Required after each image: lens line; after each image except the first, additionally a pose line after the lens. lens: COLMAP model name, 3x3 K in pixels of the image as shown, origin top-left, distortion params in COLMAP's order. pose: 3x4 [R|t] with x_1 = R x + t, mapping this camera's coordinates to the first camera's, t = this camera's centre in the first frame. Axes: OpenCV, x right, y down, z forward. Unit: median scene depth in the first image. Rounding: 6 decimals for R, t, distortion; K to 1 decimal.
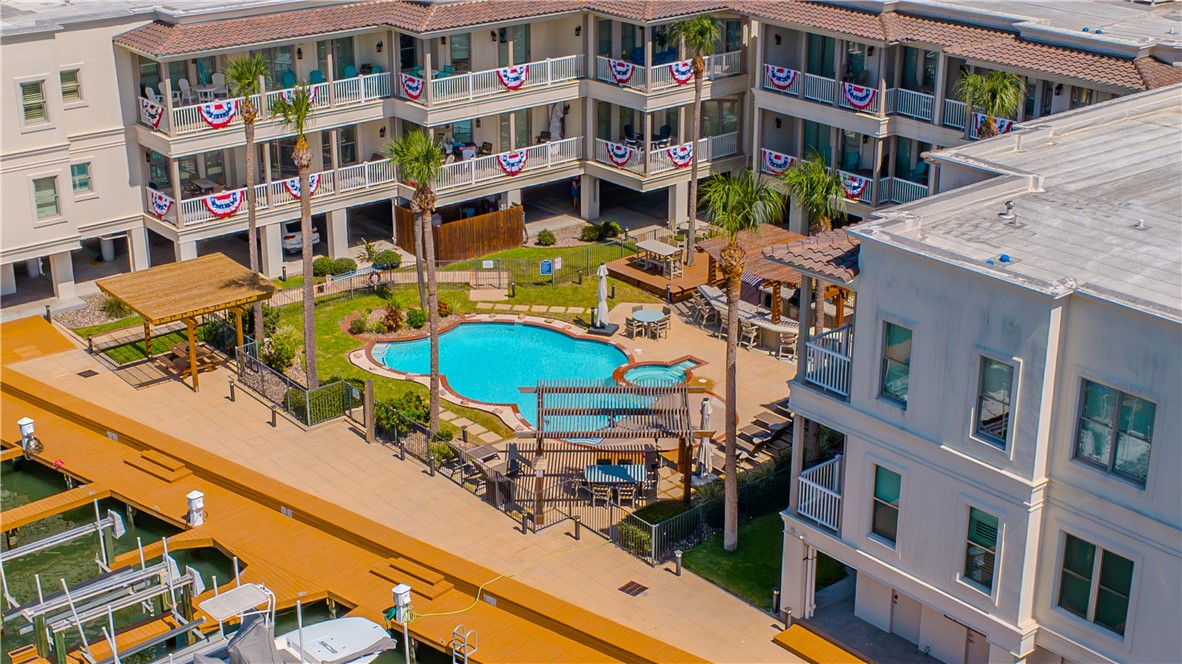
lens RADIAL K [[1643.1, 0, 591.0], [0, 1643.1, 332.0], [0, 0, 1]] dist [-0.001576, -0.003078]
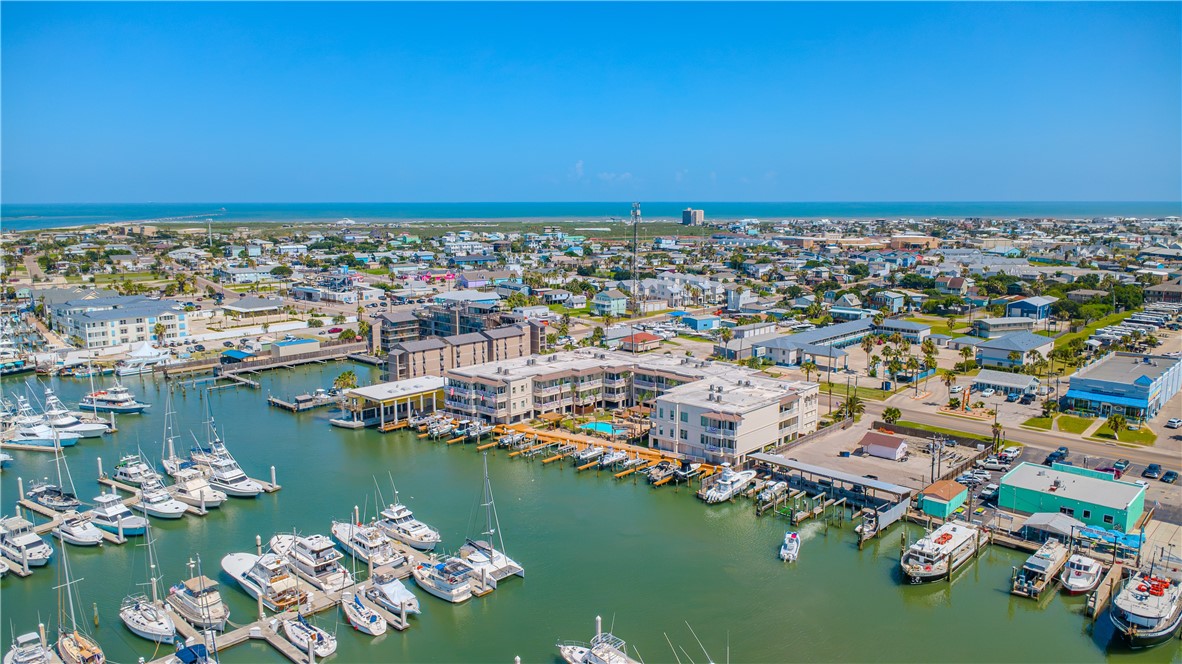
lens RADIAL K [[828.5, 0, 591.0], [0, 828.5, 332.0], [0, 0, 1]] dist [0.010371, 0.000986]
pose [[0.992788, -0.019004, 0.118364, -0.419929], [0.043942, 0.976322, -0.211812, 0.307928], [-0.111537, 0.215486, 0.970116, -1.997925]]
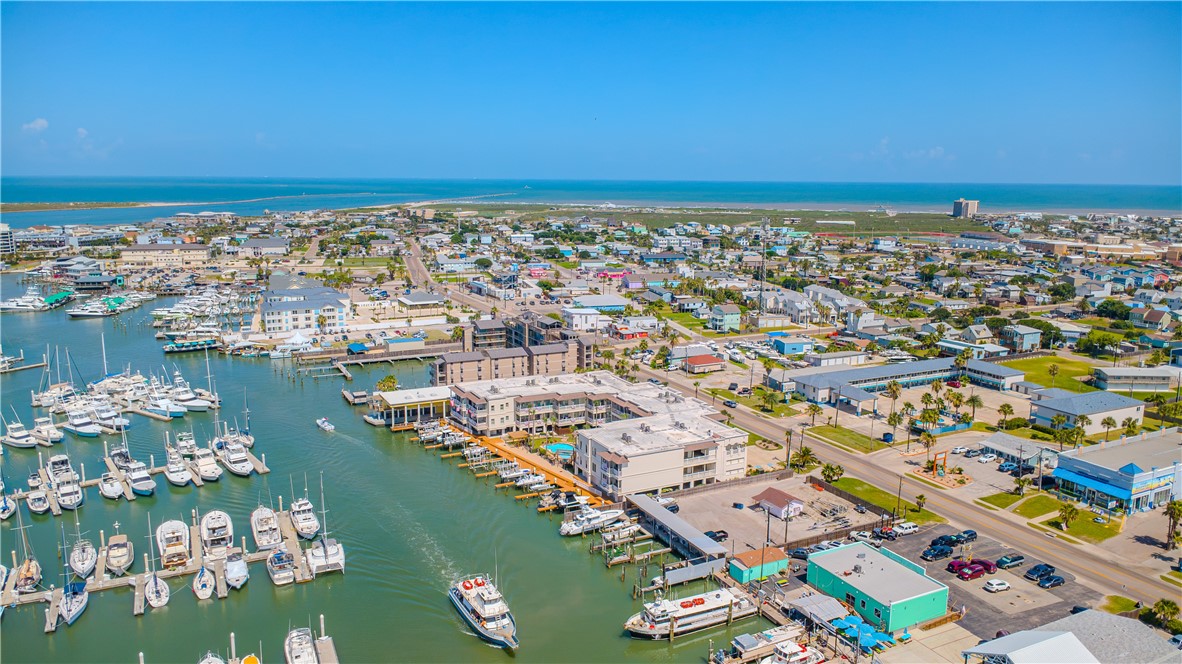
lens RADIAL K [[828.5, 0, 591.0], [0, 828.5, 332.0], [0, 0, 1]] dist [0.010371, 0.000986]
pose [[0.974762, 0.050714, -0.217411, 0.751344], [-0.090886, 0.979647, -0.178973, 0.139552], [0.203910, 0.194215, 0.959532, -2.278836]]
